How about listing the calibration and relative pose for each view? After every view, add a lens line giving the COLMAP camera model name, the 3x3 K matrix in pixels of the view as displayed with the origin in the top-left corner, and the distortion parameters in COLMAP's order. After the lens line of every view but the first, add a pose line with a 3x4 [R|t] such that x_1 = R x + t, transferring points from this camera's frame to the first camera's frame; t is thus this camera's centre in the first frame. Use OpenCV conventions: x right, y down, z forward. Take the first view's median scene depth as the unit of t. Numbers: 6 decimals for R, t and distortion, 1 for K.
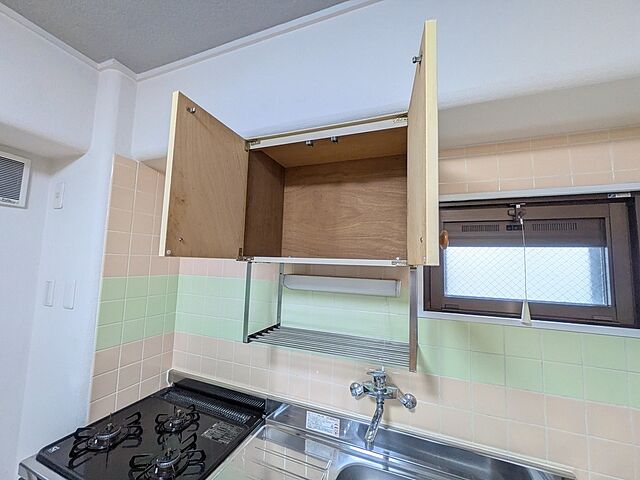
lens RADIAL K [[255.6, 0, 321.1], [0, 255.6, 242.0], [0, 0, 1]] dist [0.004001, 0.000252]
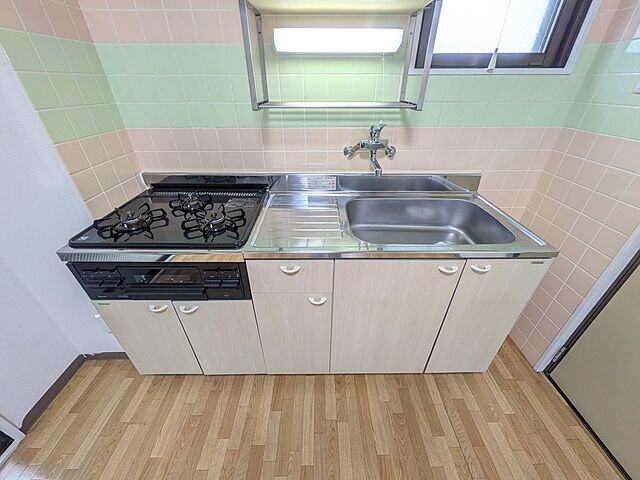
lens RADIAL K [[255.6, 0, 321.6], [0, 255.6, 240.4], [0, 0, 1]] dist [0.004001, 0.000252]
pose [[0.930359, -0.219731, 0.293513, -0.440107], [-0.001026, 0.798965, 0.601377, 0.199514], [-0.366648, -0.559798, 0.743099, -0.072051]]
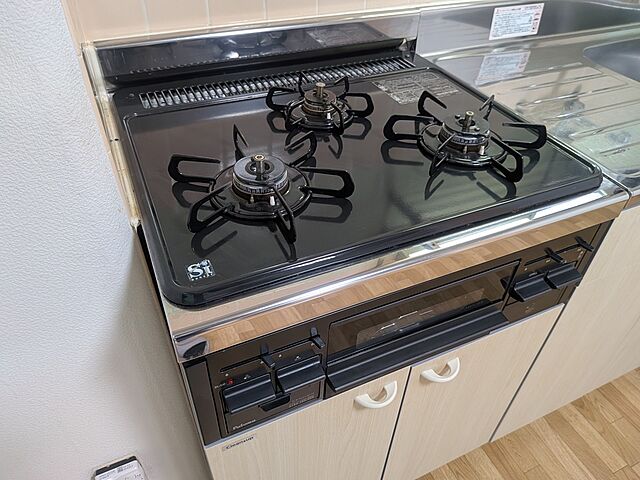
lens RADIAL K [[477.4, 0, 319.4], [0, 477.4, 240.2], [0, 0, 1]] dist [-0.010899, -0.001095]
pose [[0.696854, -0.477607, 0.535057, -1.131787], [-0.061934, 0.703164, 0.708325, 0.360679], [-0.714534, -0.526738, 0.460423, 0.620180]]
